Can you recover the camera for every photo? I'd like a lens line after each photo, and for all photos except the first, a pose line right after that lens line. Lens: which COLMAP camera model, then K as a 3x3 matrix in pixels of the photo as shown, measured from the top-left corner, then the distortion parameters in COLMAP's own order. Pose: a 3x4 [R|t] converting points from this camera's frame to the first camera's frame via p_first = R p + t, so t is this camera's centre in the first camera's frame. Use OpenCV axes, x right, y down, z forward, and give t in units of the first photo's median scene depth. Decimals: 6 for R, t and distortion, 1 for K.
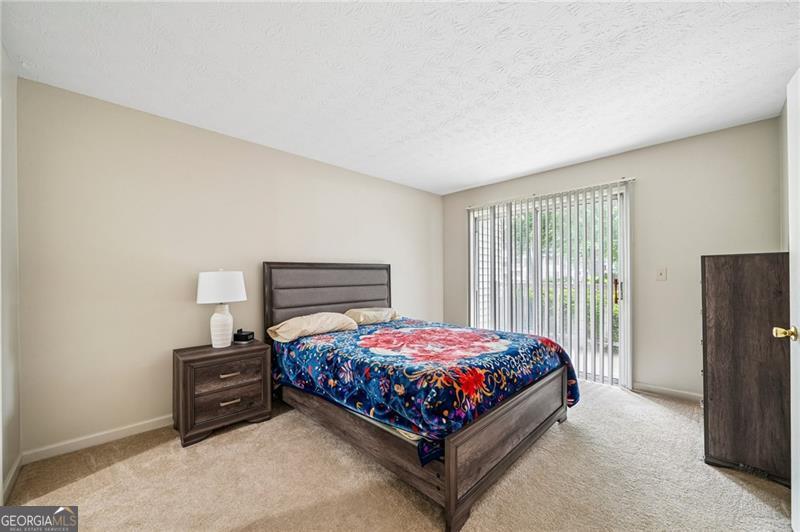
lens RADIAL K [[301.3, 0, 400.0], [0, 301.3, 266.0], [0, 0, 1]] dist [0.000431, 0.000016]
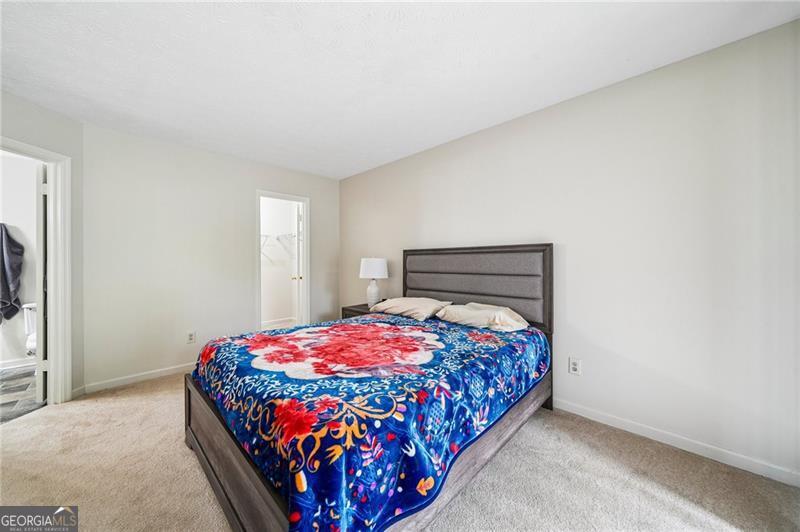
lens RADIAL K [[279.9, 0, 400.0], [0, 279.9, 266.0], [0, 0, 1]] dist [-0.000101, -0.000004]
pose [[0.028142, 0.009904, -0.999555, 0.615223], [0.019270, 0.999760, 0.010449, 0.034683], [0.999418, -0.019556, 0.027944, 0.828005]]
